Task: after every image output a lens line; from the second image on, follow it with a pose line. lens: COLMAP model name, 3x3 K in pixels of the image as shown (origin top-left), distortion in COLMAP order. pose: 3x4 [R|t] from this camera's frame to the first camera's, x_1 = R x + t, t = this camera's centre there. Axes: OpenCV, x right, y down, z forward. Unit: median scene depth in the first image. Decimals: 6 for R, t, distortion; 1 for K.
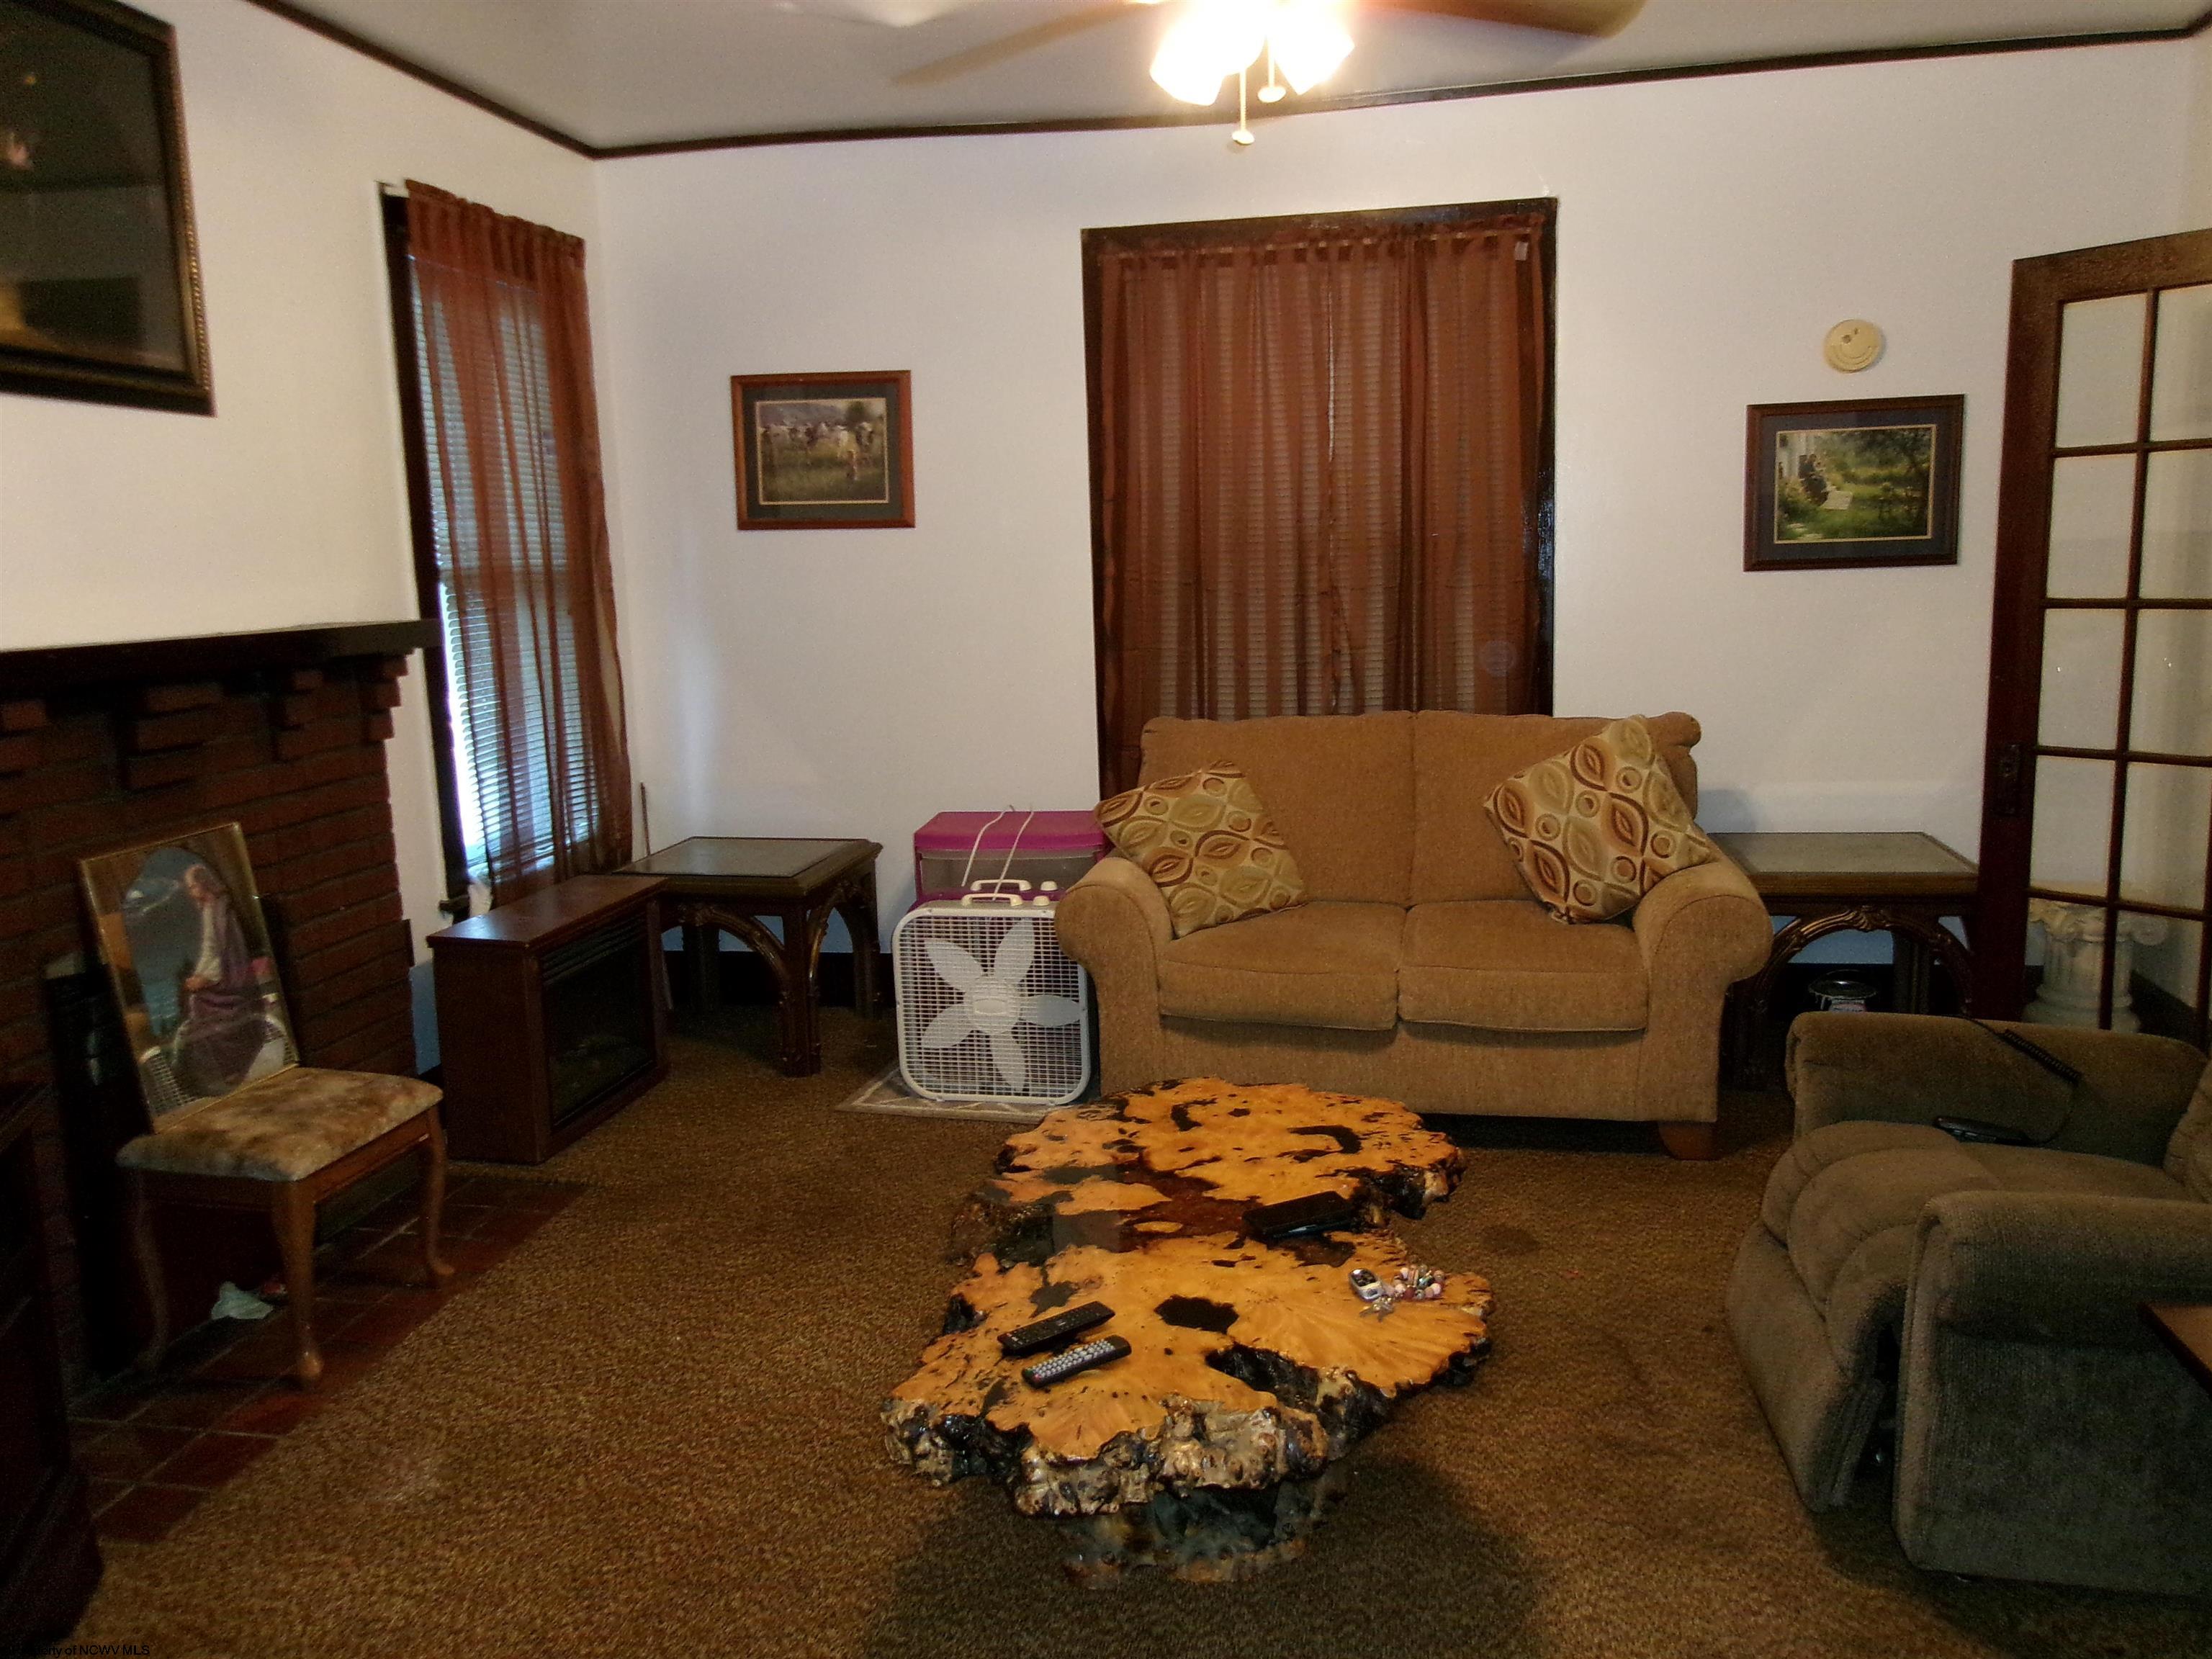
lens RADIAL K [[1712.3, 0, 1106.0], [0, 1712.3, 829.5], [0, 0, 1]] dist [0.002343, -0.000677]
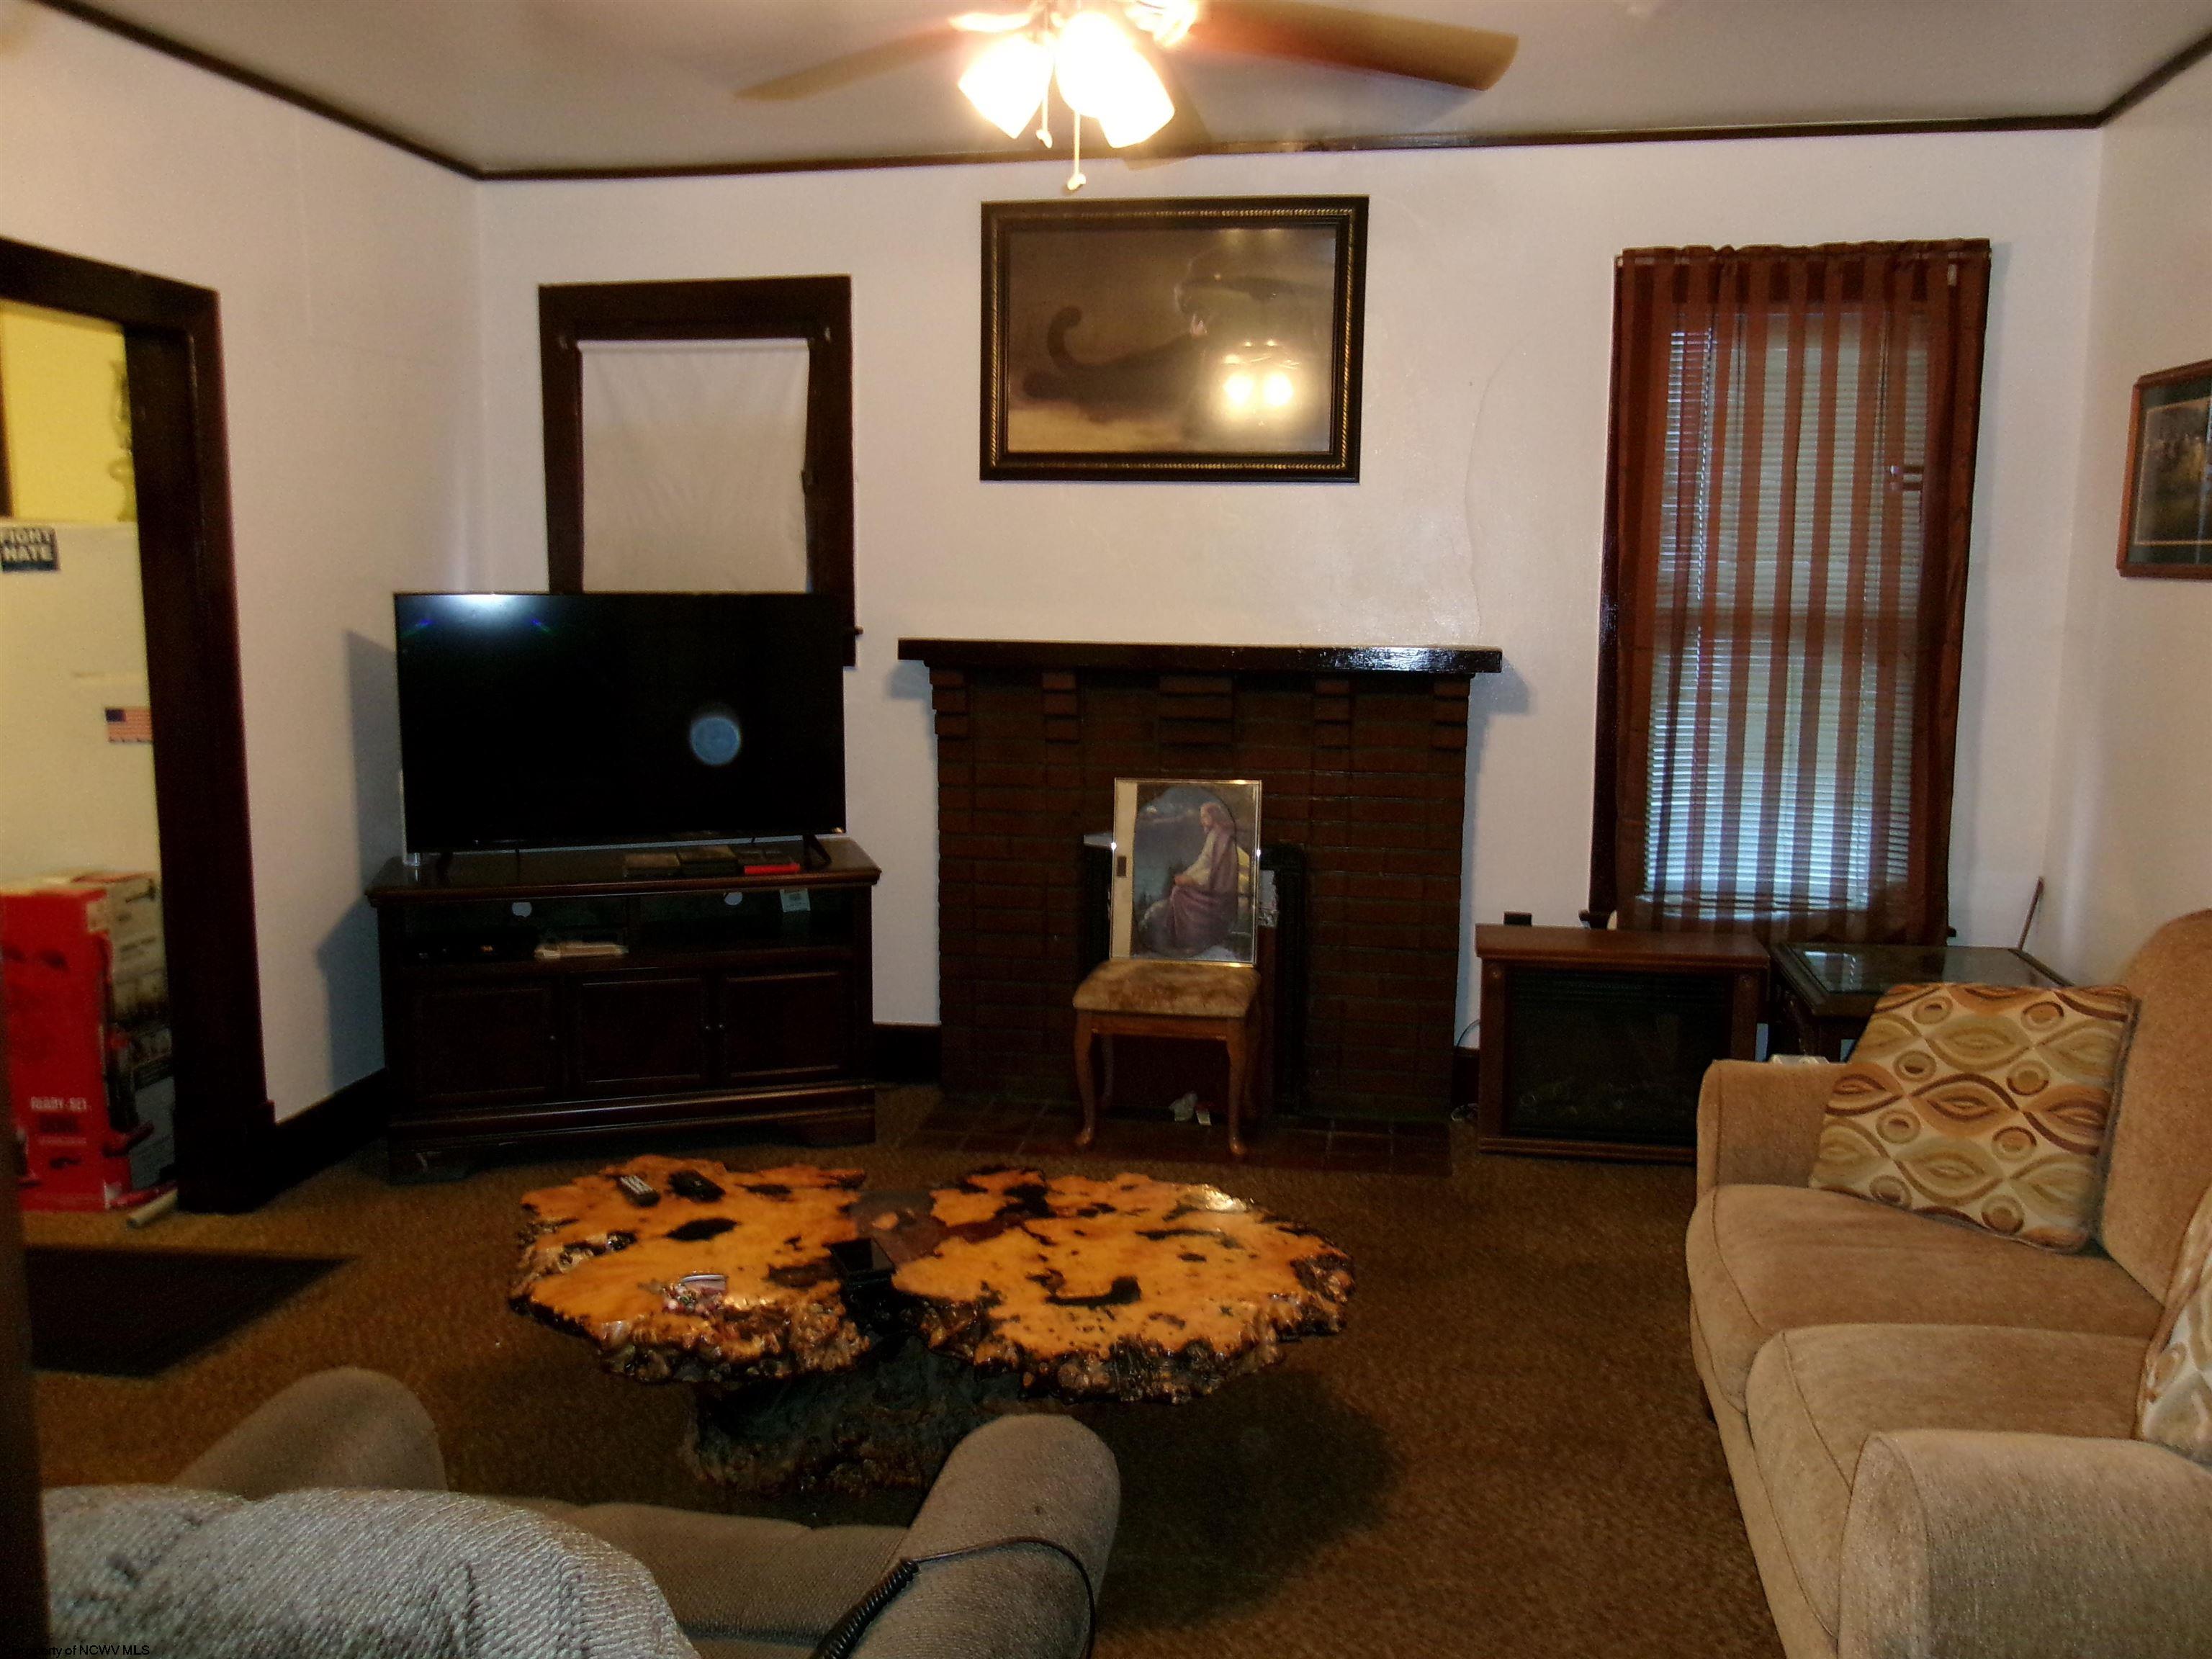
lens RADIAL K [[1722.3, 0, 1110.2], [0, 1722.3, 792.4], [0, 0, 1]] dist [-0.003392, -0.001664]
pose [[0.009251, 0.152011, -0.988335, 0.948022], [-0.169944, 0.974238, 0.148252, -0.198706], [0.985410, 0.166590, 0.034846, 0.916439]]
